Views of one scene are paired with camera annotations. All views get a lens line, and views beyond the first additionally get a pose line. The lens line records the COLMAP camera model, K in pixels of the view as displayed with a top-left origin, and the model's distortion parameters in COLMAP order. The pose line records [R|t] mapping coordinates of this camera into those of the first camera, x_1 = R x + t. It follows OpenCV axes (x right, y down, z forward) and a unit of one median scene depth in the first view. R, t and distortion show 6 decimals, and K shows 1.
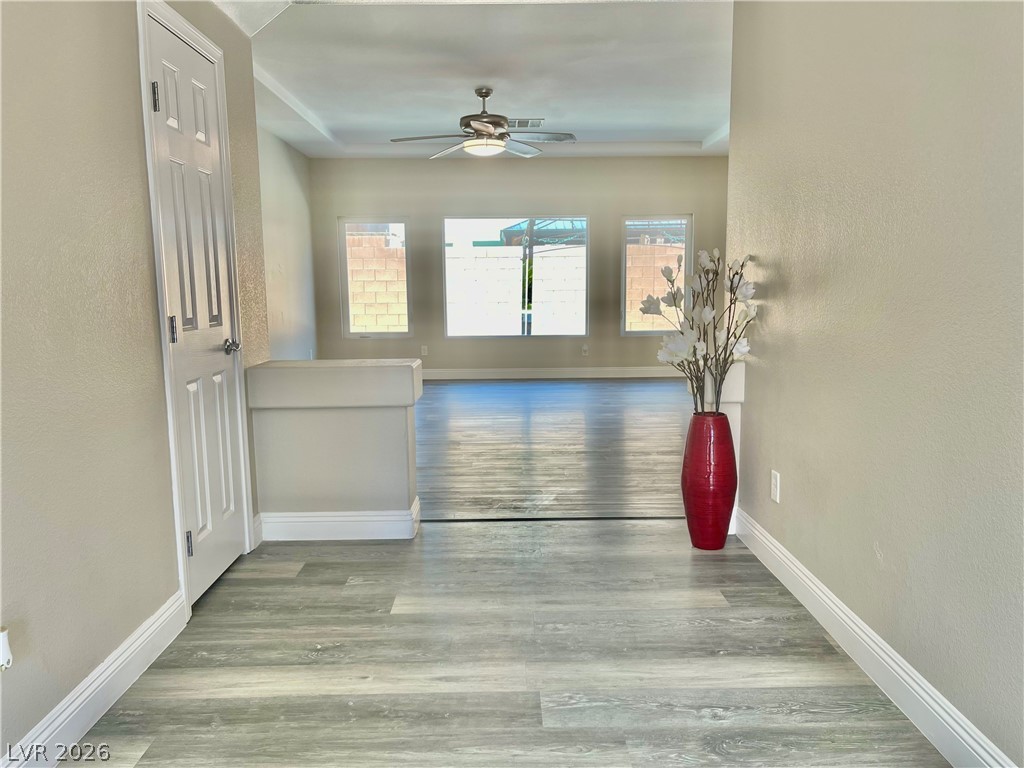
lens RADIAL K [[760.0, 0, 520.5], [0, 760.0, 380.5], [0, 0, 1]] dist [0.059154, 0.001048]
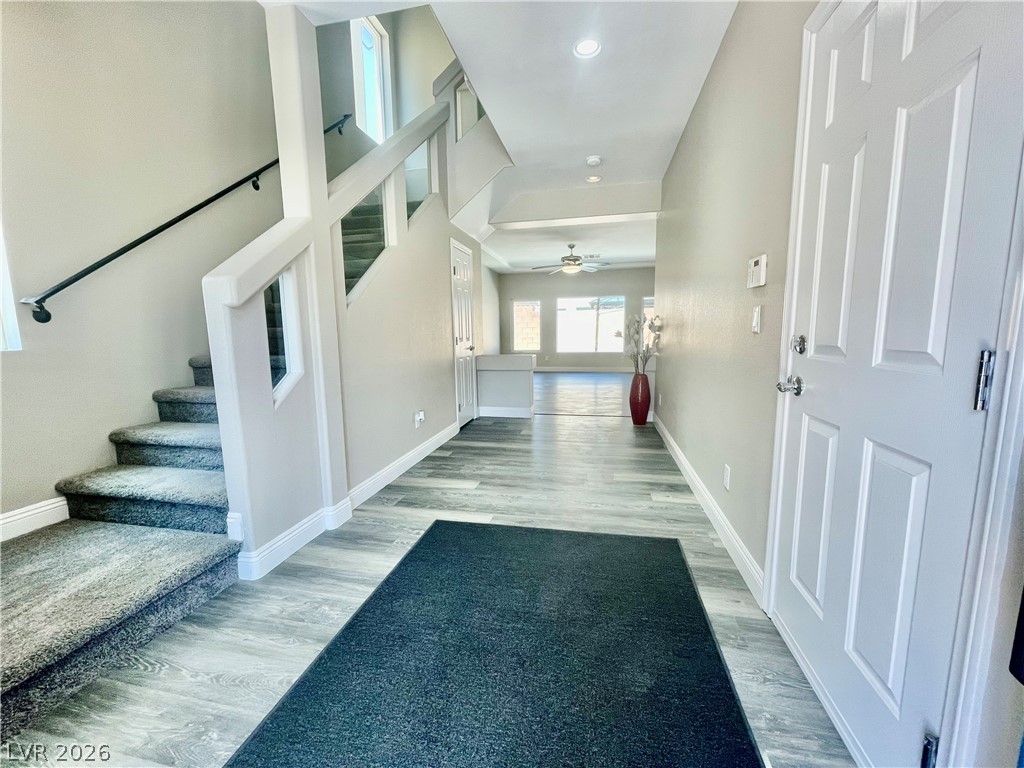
lens RADIAL K [[414.0, 0, 509.4], [0, 414.0, 377.9], [0, 0, 1]] dist [-0.002581, 0.001894]
pose [[0.971851, 0.023888, -0.234381, 0.150374], [-0.026333, 0.999627, -0.007305, 0.081841], [0.234119, 0.013271, 0.972117, -0.551386]]
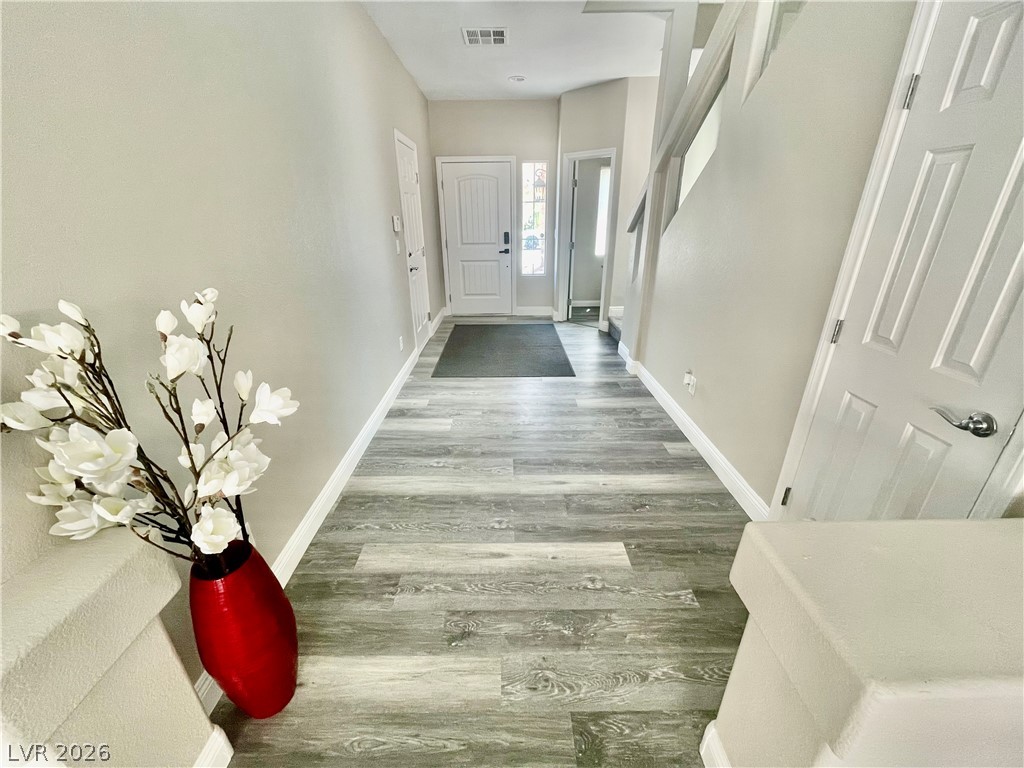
lens RADIAL K [[414.0, 0, 508.4], [0, 414.0, 390.2], [0, 0, 1]] dist [-0.002581, 0.001894]
pose [[-0.999683, 0.011241, 0.022513, 0.007655], [0.021118, 0.861277, 0.507697, -0.258253], [-0.013683, 0.508012, -0.861241, 1.324510]]
